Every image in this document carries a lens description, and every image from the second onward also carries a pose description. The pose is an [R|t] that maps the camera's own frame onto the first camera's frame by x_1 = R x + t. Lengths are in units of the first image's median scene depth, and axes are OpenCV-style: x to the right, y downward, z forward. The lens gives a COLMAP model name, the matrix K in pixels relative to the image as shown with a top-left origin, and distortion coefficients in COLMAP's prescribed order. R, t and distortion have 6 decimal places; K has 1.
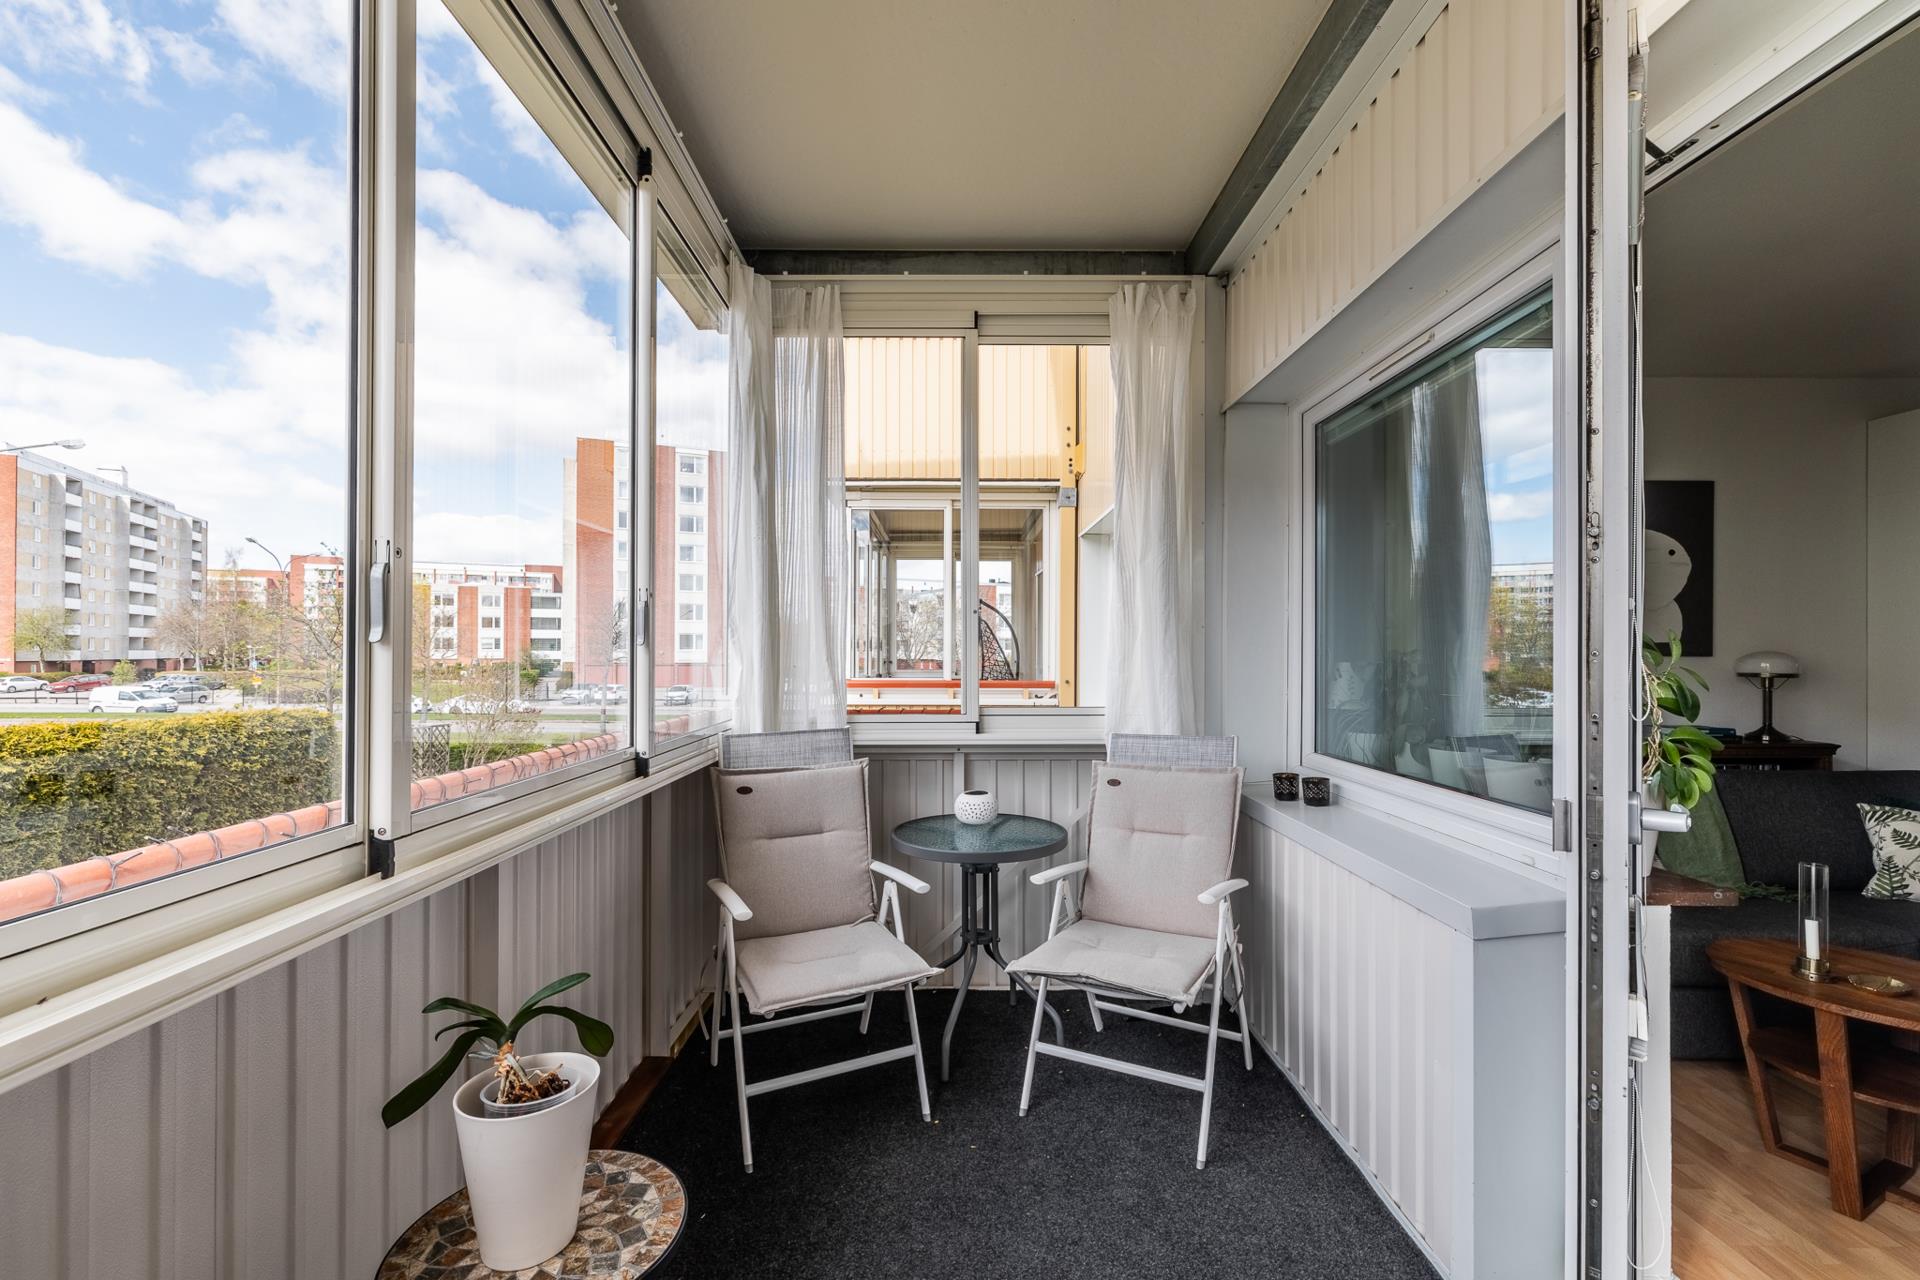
lens RADIAL K [[828.1, 0, 959.9], [0, 828.1, 646.3], [0, 0, 1]] dist [0.000067, 0.000084]
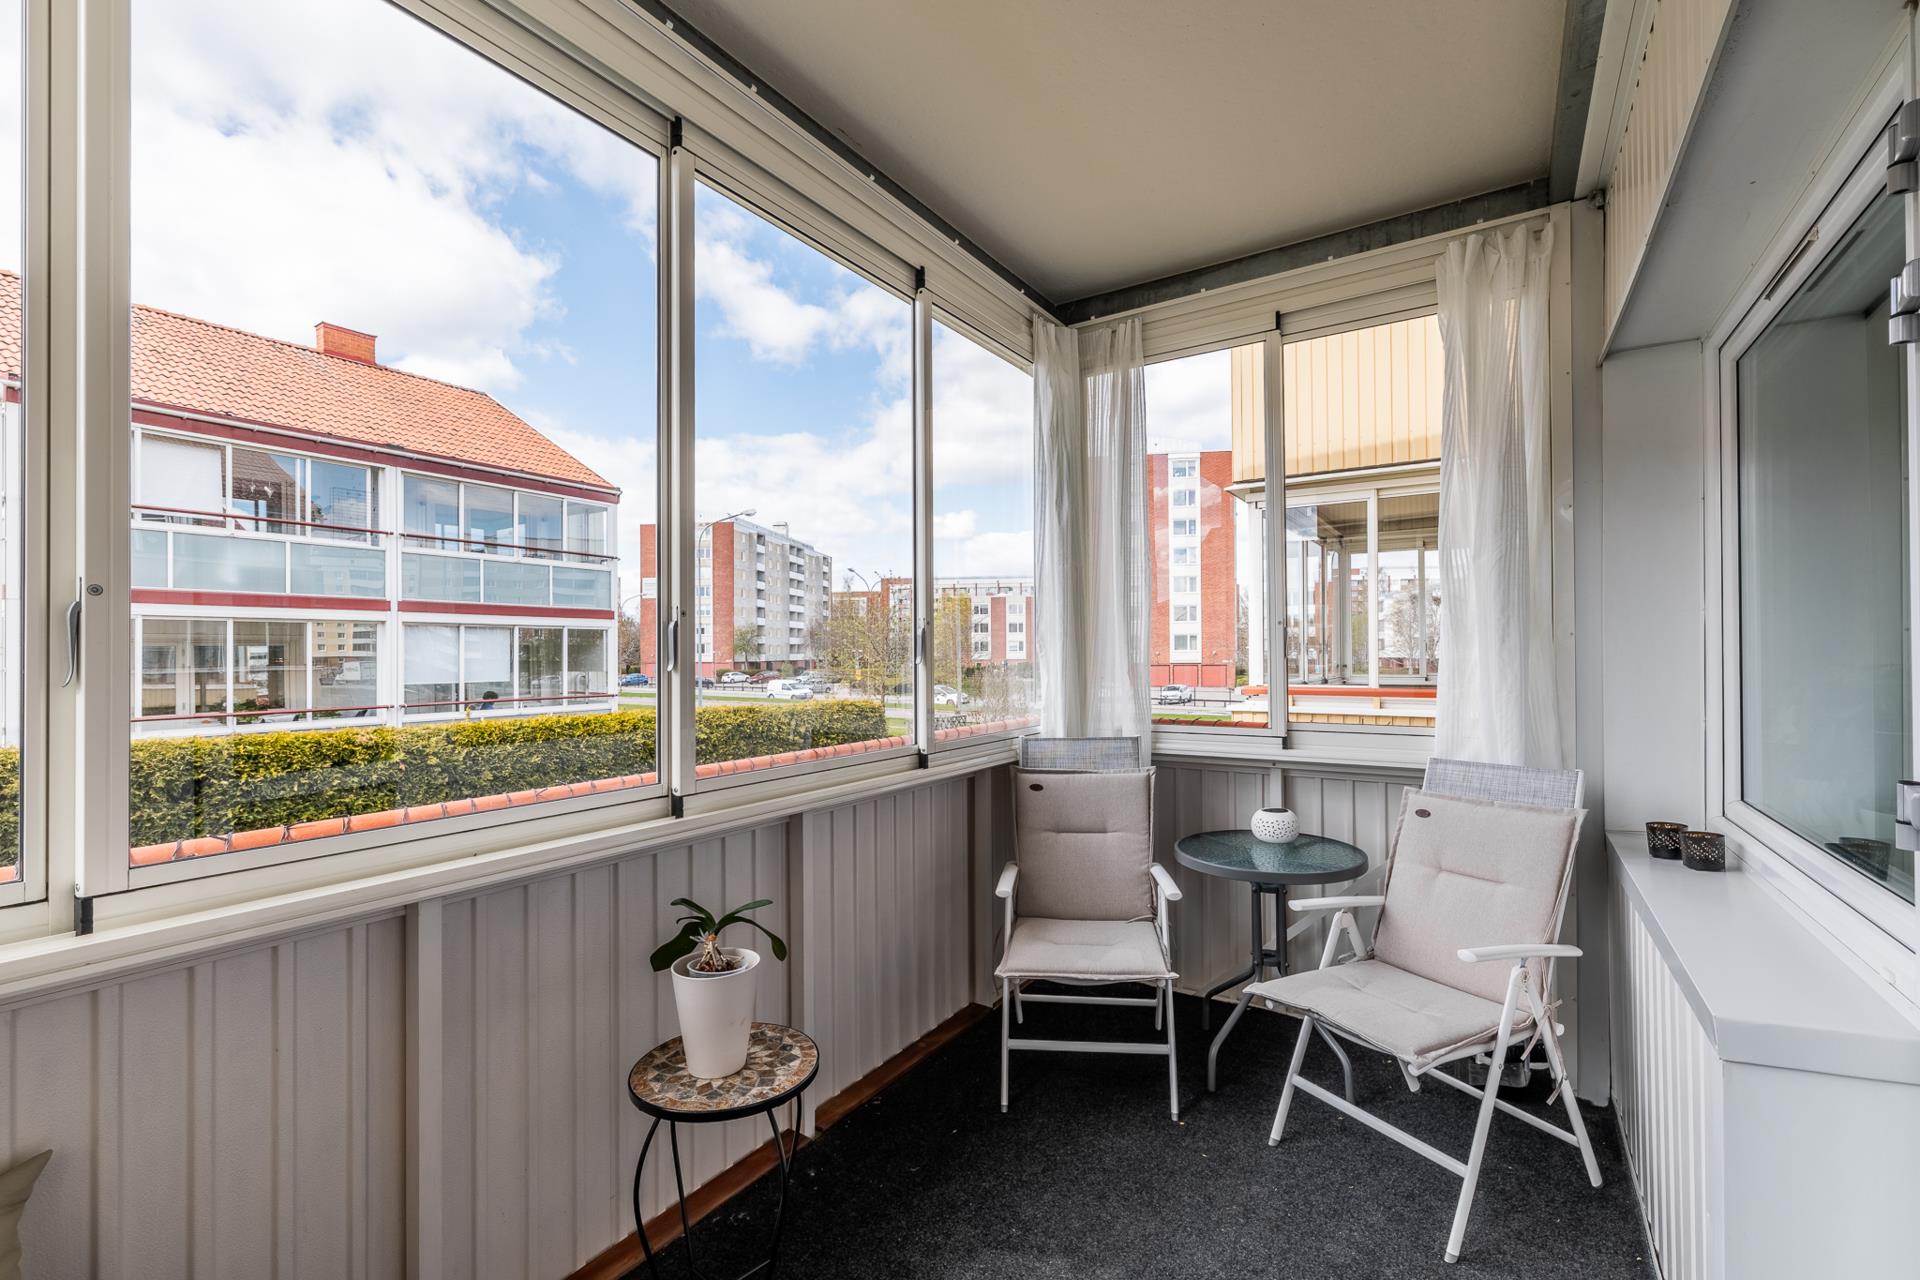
lens RADIAL K [[828.1, 0, 964.2], [0, 828.1, 645.4], [0, 0, 1]] dist [0.000067, 0.000084]
pose [[0.835212, -0.011965, -0.549798, 0.267549], [0.011532, 0.999925, -0.004243, -0.017039], [0.549807, -0.002796, 0.835287, -0.008565]]
